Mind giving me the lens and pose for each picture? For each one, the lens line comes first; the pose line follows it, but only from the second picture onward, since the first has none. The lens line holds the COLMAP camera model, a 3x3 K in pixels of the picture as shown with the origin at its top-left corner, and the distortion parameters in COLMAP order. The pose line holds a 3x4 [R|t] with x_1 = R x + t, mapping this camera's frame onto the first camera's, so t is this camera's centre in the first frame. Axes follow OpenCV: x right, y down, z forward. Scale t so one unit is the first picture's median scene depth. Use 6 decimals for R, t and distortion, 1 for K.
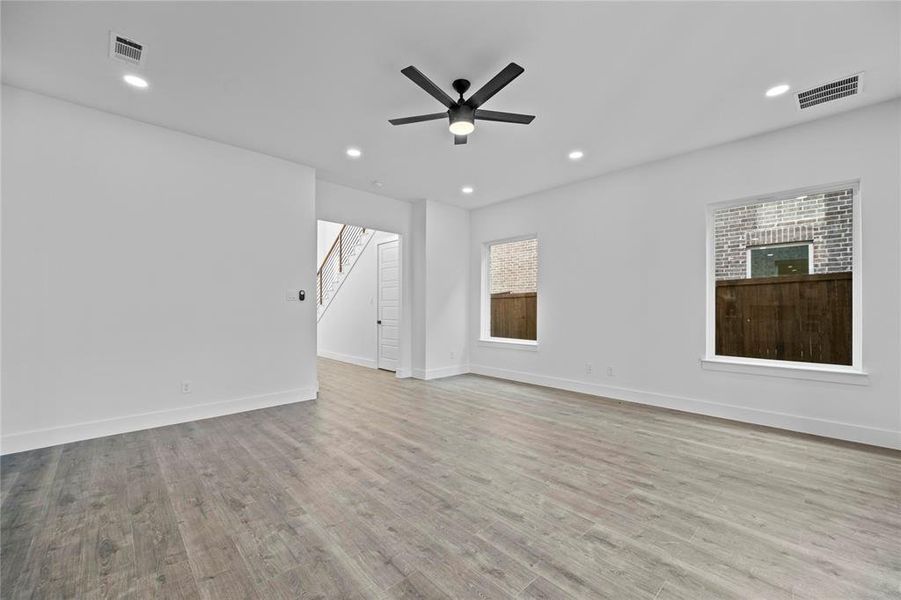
lens RADIAL K [[362.4, 0, 447.4], [0, 362.4, 309.9], [0, 0, 1]] dist [-0.001984, 0.000171]
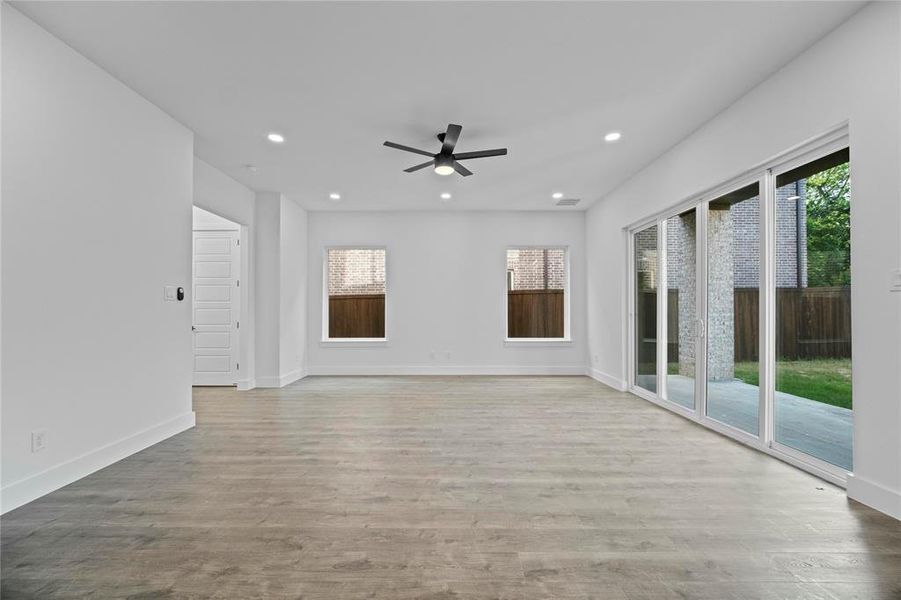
lens RADIAL K [[357.3, 0, 448.9], [0, 357.3, 307.8], [0, 0, 1]] dist [-0.004766, 0.000109]
pose [[0.690331, 0.000522, 0.723493, -0.677594], [0.008577, 0.999924, -0.008905, 0.002691], [-0.723442, 0.012353, 0.690274, 0.085832]]
